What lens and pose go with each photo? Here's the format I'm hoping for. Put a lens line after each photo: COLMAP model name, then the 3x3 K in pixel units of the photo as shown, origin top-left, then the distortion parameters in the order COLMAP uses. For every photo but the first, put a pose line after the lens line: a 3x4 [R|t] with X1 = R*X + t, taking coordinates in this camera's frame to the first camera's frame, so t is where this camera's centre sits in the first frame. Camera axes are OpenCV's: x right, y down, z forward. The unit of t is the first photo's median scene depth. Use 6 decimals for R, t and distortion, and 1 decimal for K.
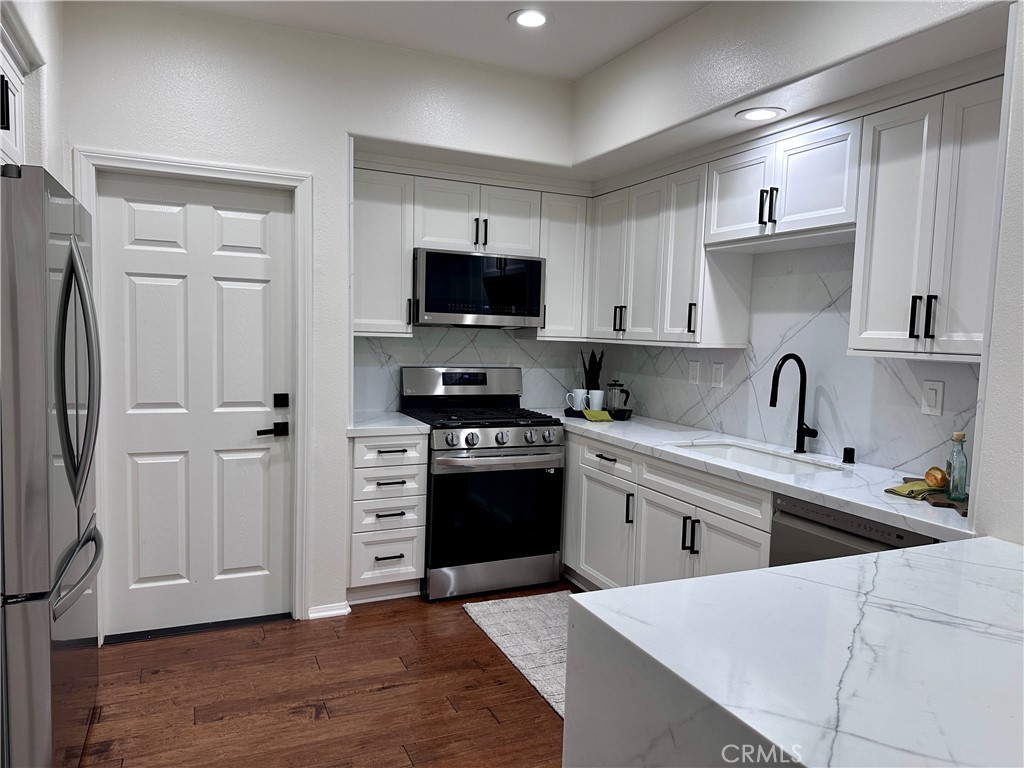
lens RADIAL K [[708.4, 0, 512.1], [0, 708.4, 387.8], [0, 0, 1]] dist [-0.005955, -0.004260]
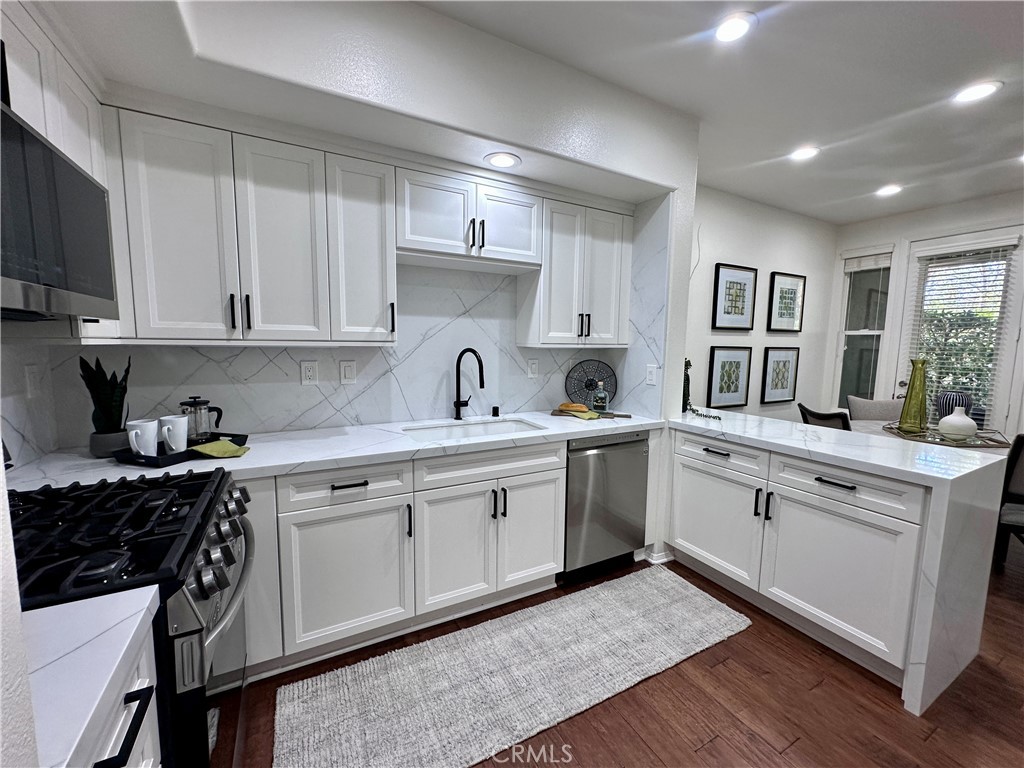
lens RADIAL K [[407.5, 0, 510.5], [0, 407.5, 378.0], [0, 0, 1]] dist [0.001301, 0.000069]
pose [[-0.064247, -0.118944, 0.990820, -0.358590], [0.065491, 0.990229, 0.123119, -0.075912], [-0.995783, 0.072799, -0.055829, 0.893363]]
